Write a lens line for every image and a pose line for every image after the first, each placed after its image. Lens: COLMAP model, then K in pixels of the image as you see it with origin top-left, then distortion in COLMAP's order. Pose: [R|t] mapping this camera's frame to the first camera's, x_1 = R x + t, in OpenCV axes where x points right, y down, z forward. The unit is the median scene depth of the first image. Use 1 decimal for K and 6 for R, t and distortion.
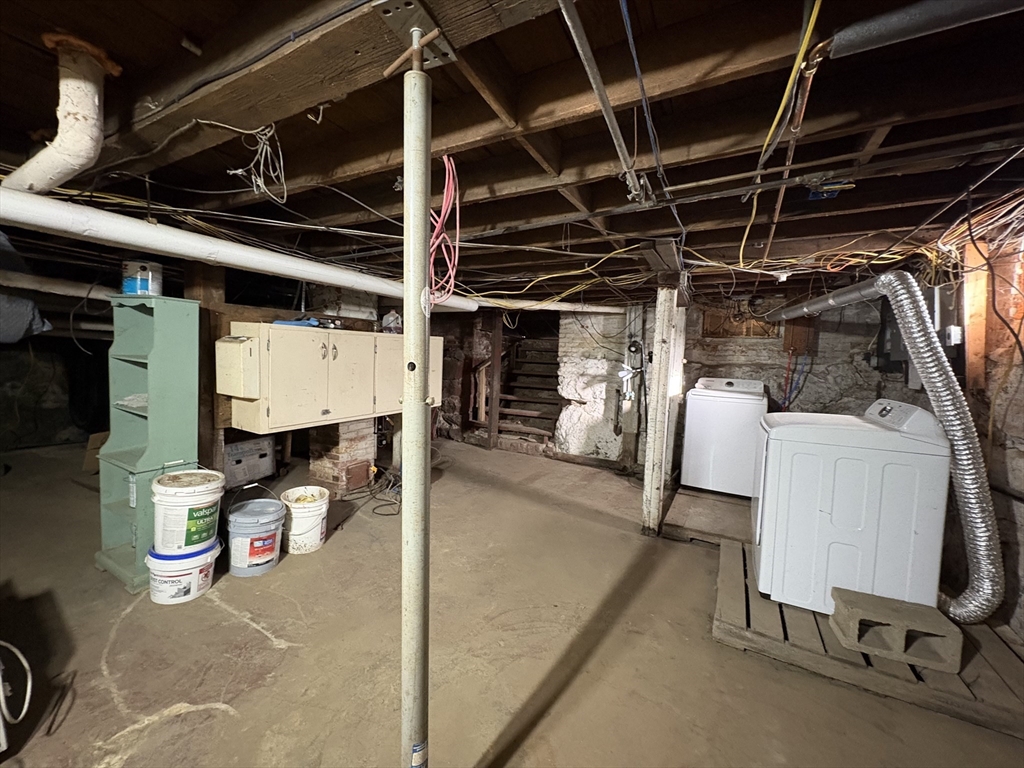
lens RADIAL K [[407.2, 0, 515.7], [0, 407.2, 385.1], [0, 0, 1]] dist [0.002666, 0.000368]
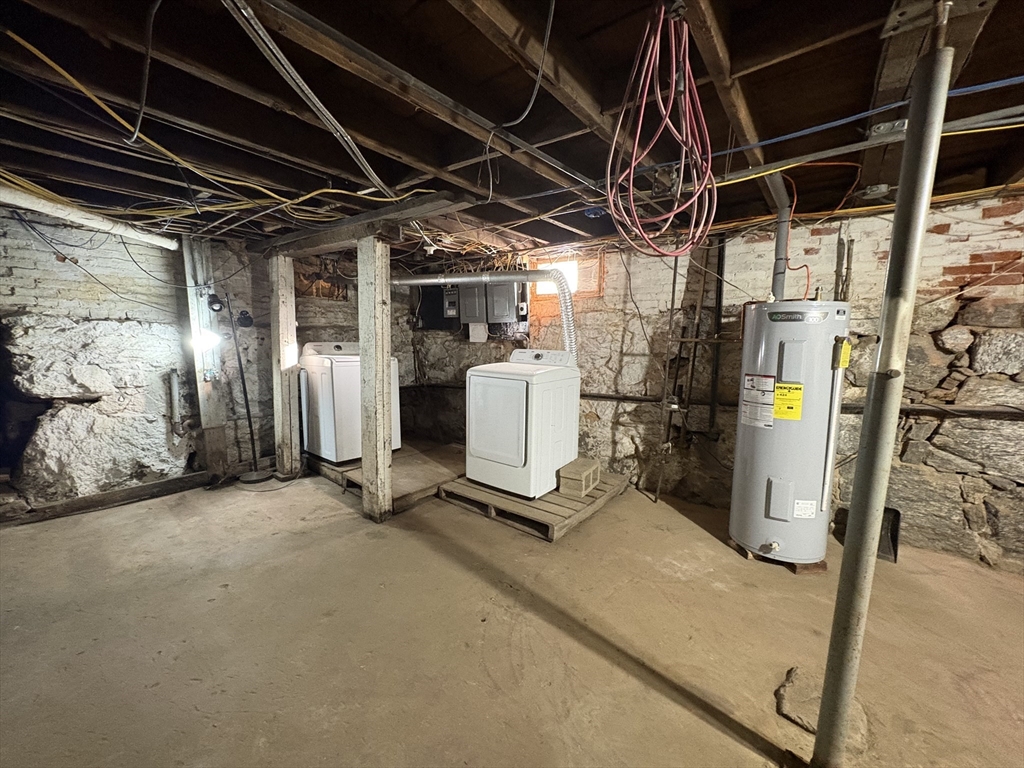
lens RADIAL K [[407.2, 0, 512.5], [0, 407.2, 382.8], [0, 0, 1]] dist [0.002666, 0.000368]
pose [[0.183733, -0.149185, 0.971589, -0.319808], [0.057741, 0.988347, 0.140839, -0.029647], [-0.981279, 0.030223, 0.190206, 0.383170]]
